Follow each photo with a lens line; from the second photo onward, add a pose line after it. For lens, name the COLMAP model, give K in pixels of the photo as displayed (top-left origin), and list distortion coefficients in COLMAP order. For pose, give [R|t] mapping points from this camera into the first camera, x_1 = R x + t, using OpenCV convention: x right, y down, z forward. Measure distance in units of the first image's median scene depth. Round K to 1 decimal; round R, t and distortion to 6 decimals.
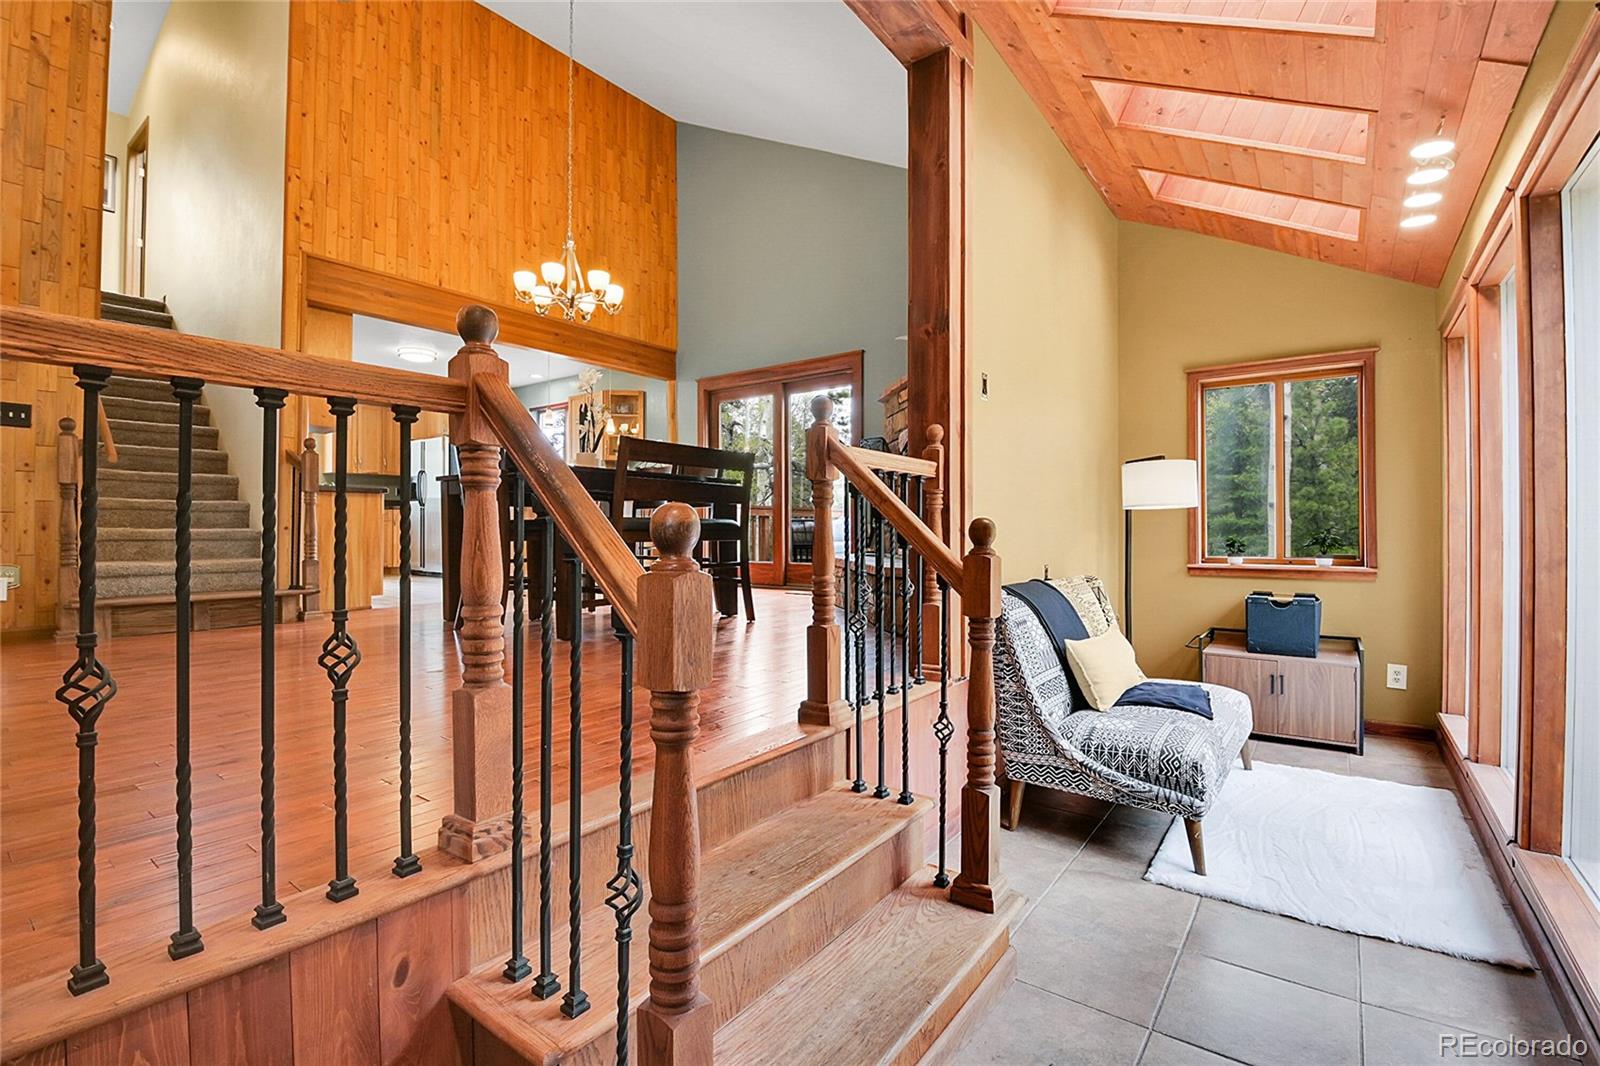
lens RADIAL K [[731.4, 0, 794.7], [0, 731.4, 525.0], [0, 0, 1]] dist [-0.020353, -0.003912]
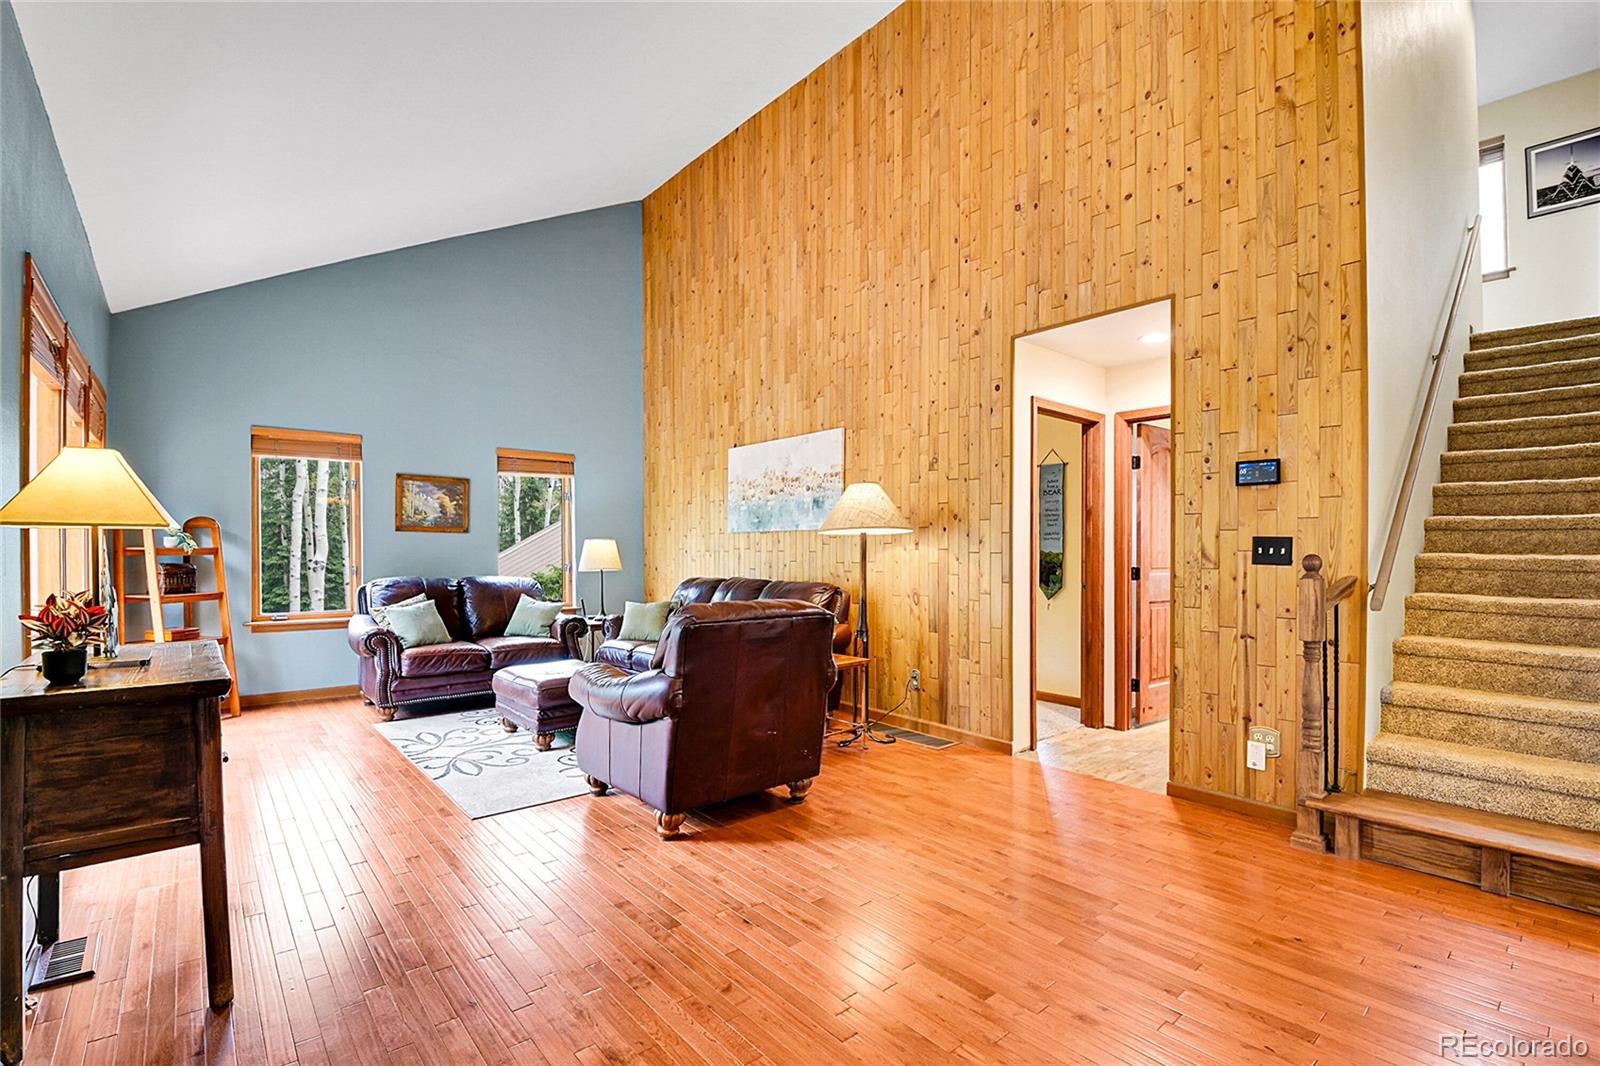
lens RADIAL K [[731.4, 0, 805.5], [0, 731.4, 552.9], [0, 0, 1]] dist [-0.020353, -0.003912]
pose [[-0.190656, 0.008660, -0.981619, -0.110550], [0.004625, 0.999958, 0.007923, -0.115446], [0.981646, -0.003030, -0.190688, 0.439930]]
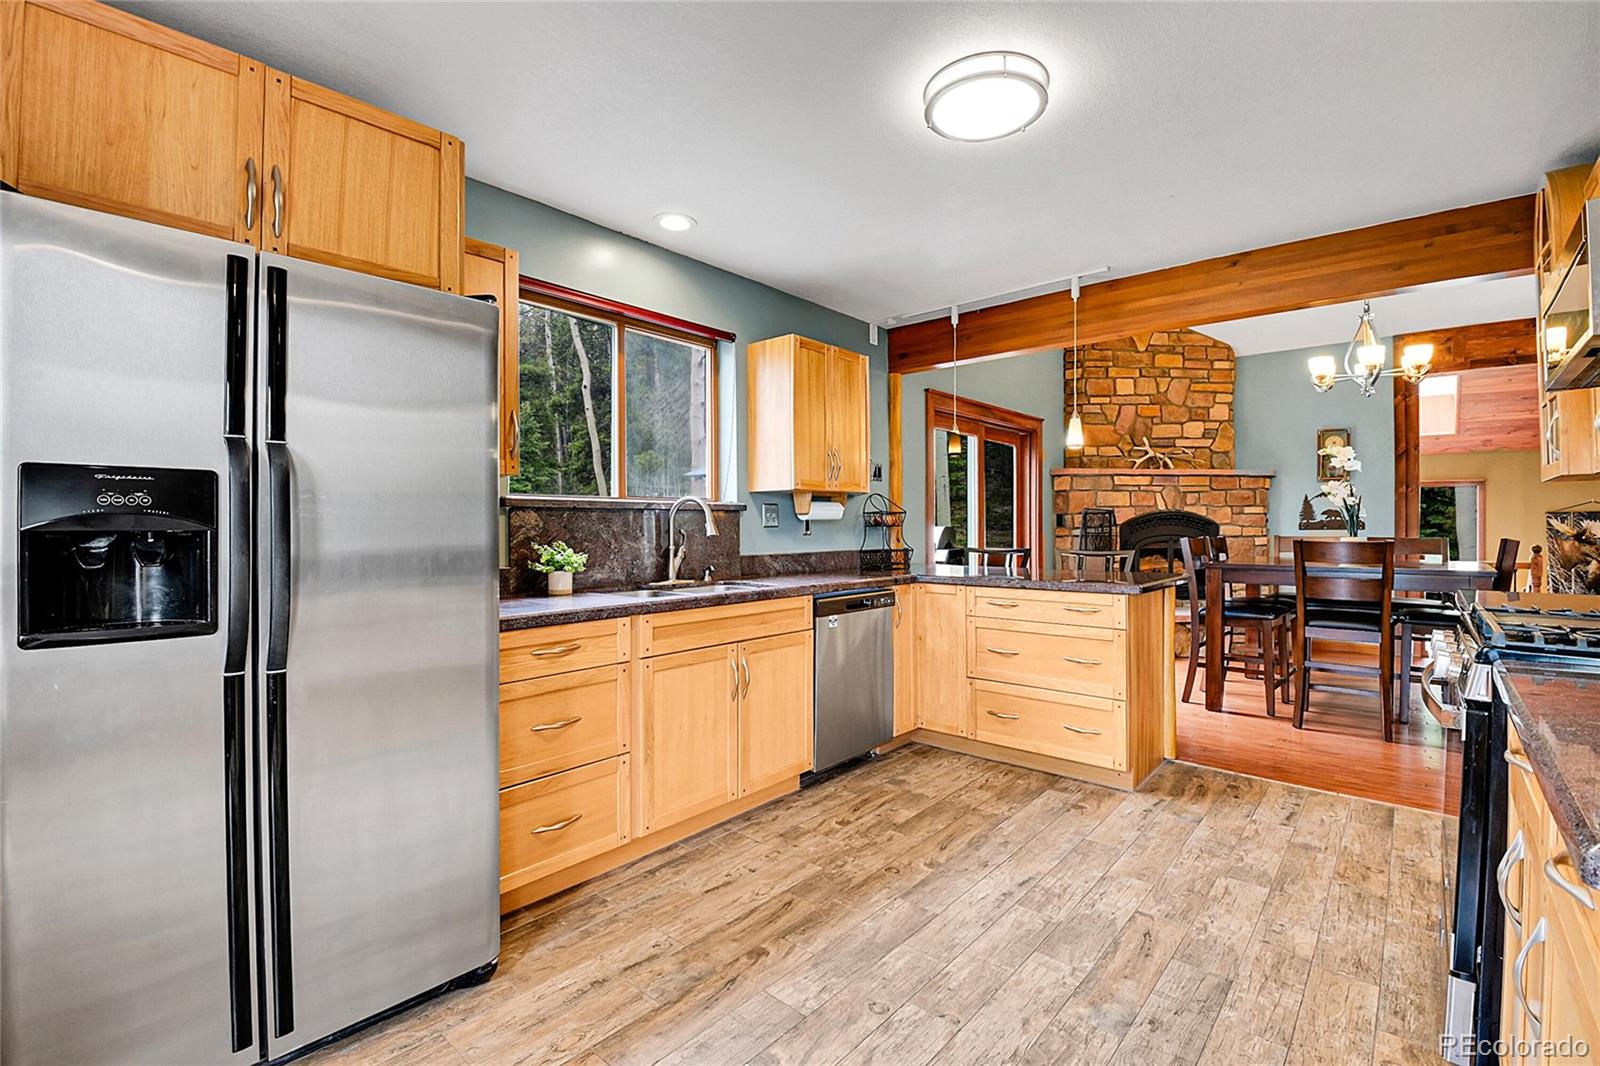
lens RADIAL K [[759.3, 0, 807.6], [0, 759.3, 534.6], [0, 0, 1]] dist [-0.017587, -0.002101]
pose [[0.020190, -0.005125, 0.999783, -1.175876], [-0.002523, 0.999983, 0.005177, -0.091196], [-0.999793, -0.002627, 0.020177, 1.523766]]
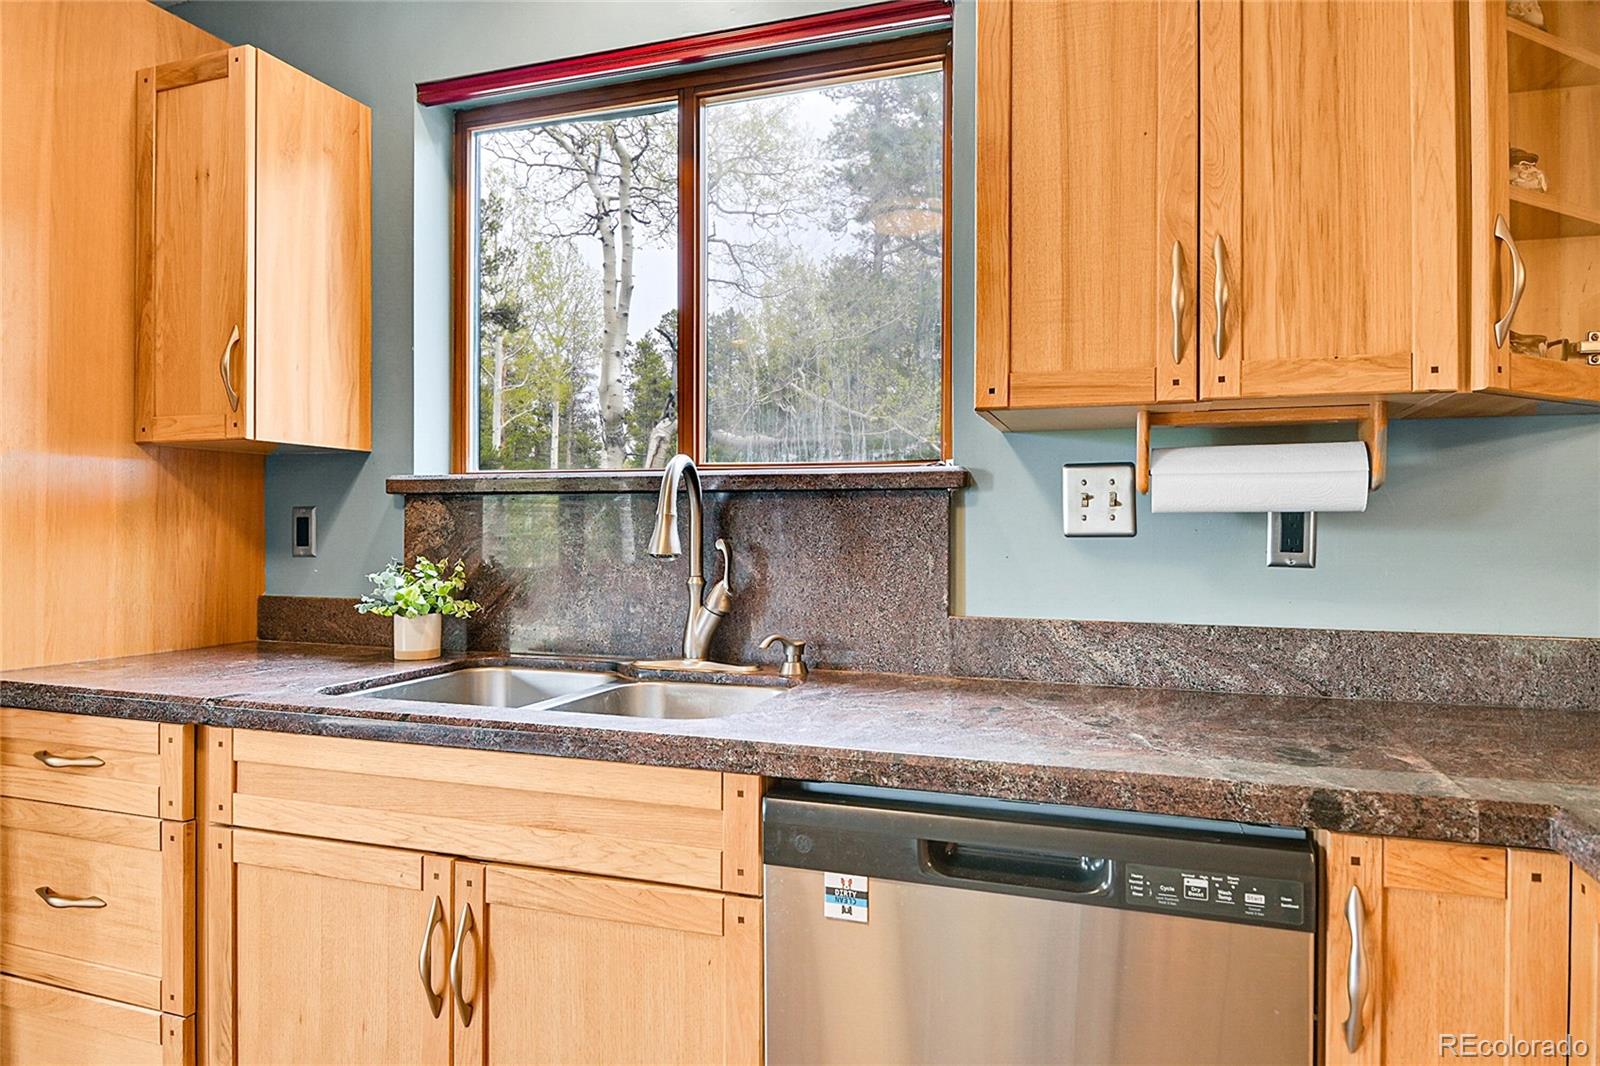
lens RADIAL K [[992.4, 0, 813.0], [0, 992.4, 526.6], [0, 0, 1]] dist [0.002334, -0.001845]
pose [[0.945895, 0.012579, 0.324230, -0.608801], [-0.013413, 0.999910, 0.000336, -0.096916], [-0.324196, -0.004667, 0.945978, 1.307331]]
